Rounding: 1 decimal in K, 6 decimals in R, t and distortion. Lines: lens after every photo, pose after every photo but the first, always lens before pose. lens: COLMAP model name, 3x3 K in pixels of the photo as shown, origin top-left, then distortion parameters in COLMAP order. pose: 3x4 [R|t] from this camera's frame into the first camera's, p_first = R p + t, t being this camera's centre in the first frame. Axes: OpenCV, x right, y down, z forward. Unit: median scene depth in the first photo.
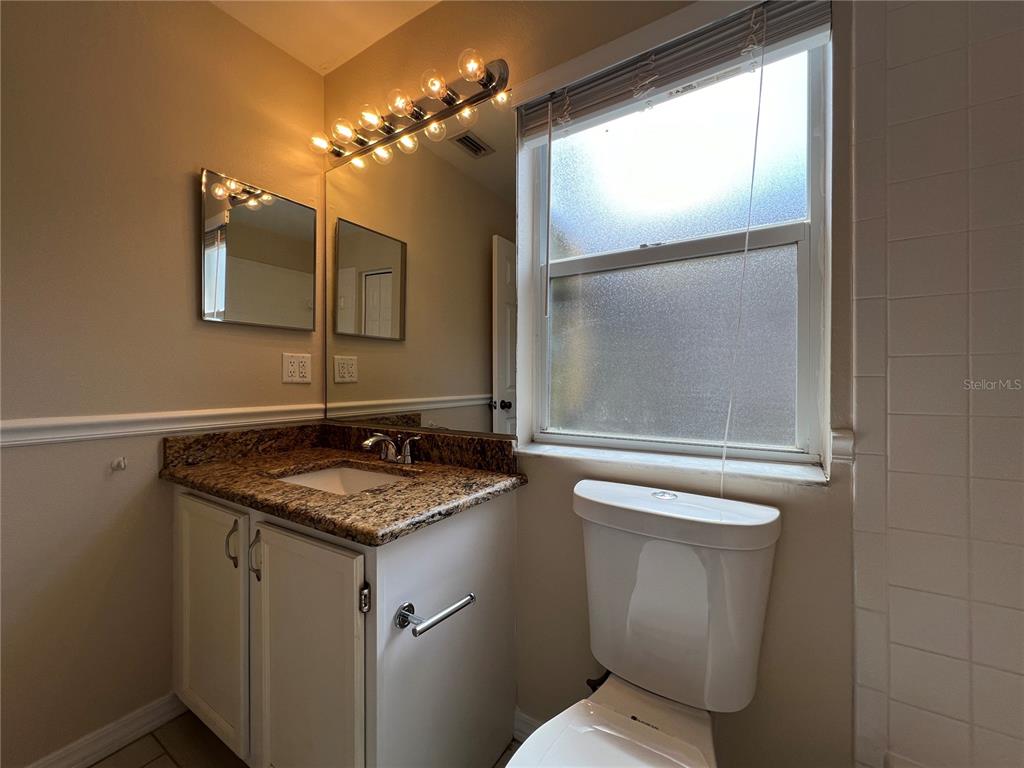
lens RADIAL K [[410.4, 0, 507.1], [0, 410.4, 383.6], [0, 0, 1]] dist [-0.004853, 0.001218]
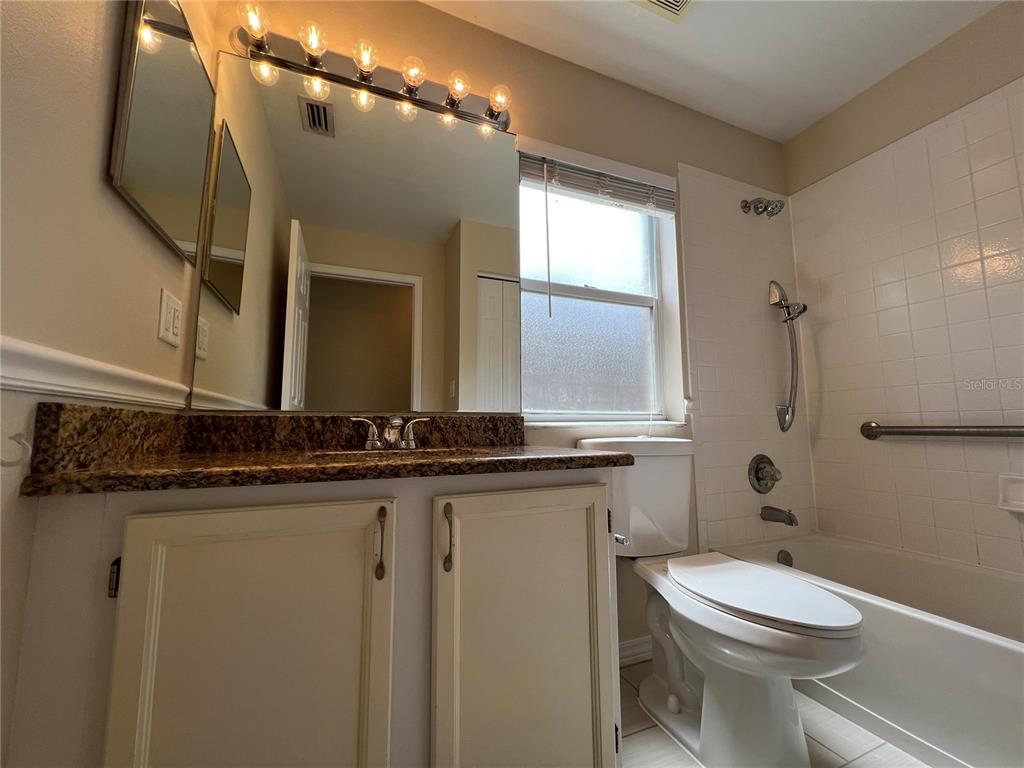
lens RADIAL K [[410.4, 0, 512.8], [0, 410.4, 382.7], [0, 0, 1]] dist [-0.004853, 0.001218]
pose [[0.578384, 0.084814, 0.811343, -0.908957], [0.012525, 0.993540, -0.112789, 0.167332], [-0.815668, 0.075397, 0.573586, 0.333425]]
